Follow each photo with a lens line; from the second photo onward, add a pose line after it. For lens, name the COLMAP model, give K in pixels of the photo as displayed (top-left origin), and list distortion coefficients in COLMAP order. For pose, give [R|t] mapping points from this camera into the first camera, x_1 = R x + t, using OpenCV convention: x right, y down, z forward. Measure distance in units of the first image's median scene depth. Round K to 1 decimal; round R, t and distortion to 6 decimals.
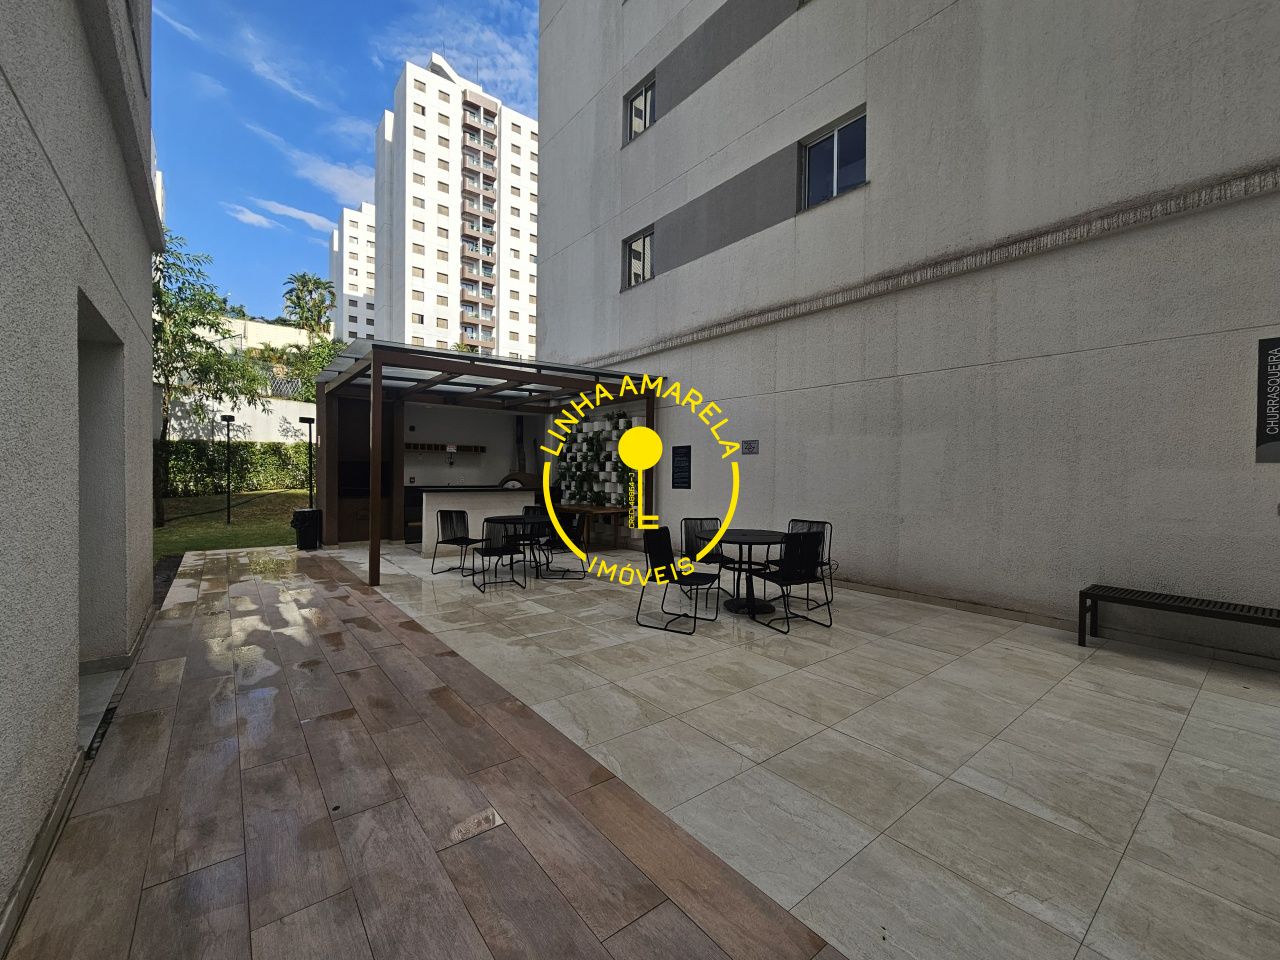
lens RADIAL K [[525.8, 0, 638.8], [0, 525.8, 478.0], [0, 0, 1]] dist [0.000043, -0.001118]
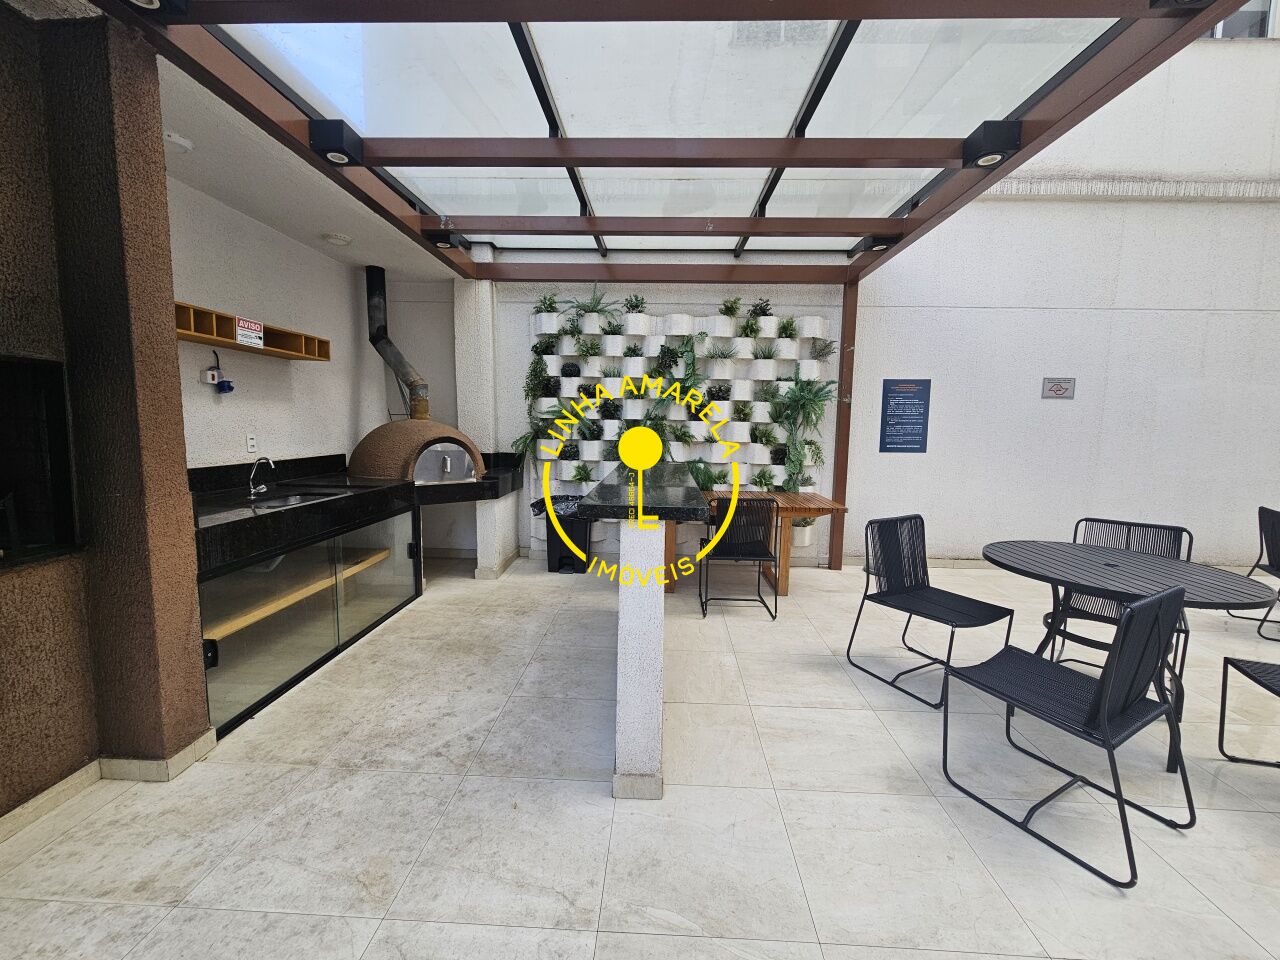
lens RADIAL K [[525.8, 0, 640.9], [0, 525.8, 480.2], [0, 0, 1]] dist [0.000043, -0.001118]
pose [[0.657658, -0.079829, 0.749075, -0.449361], [-0.002724, 0.994111, 0.108333, -0.009595], [-0.753312, -0.073287, 0.653567, 0.674620]]
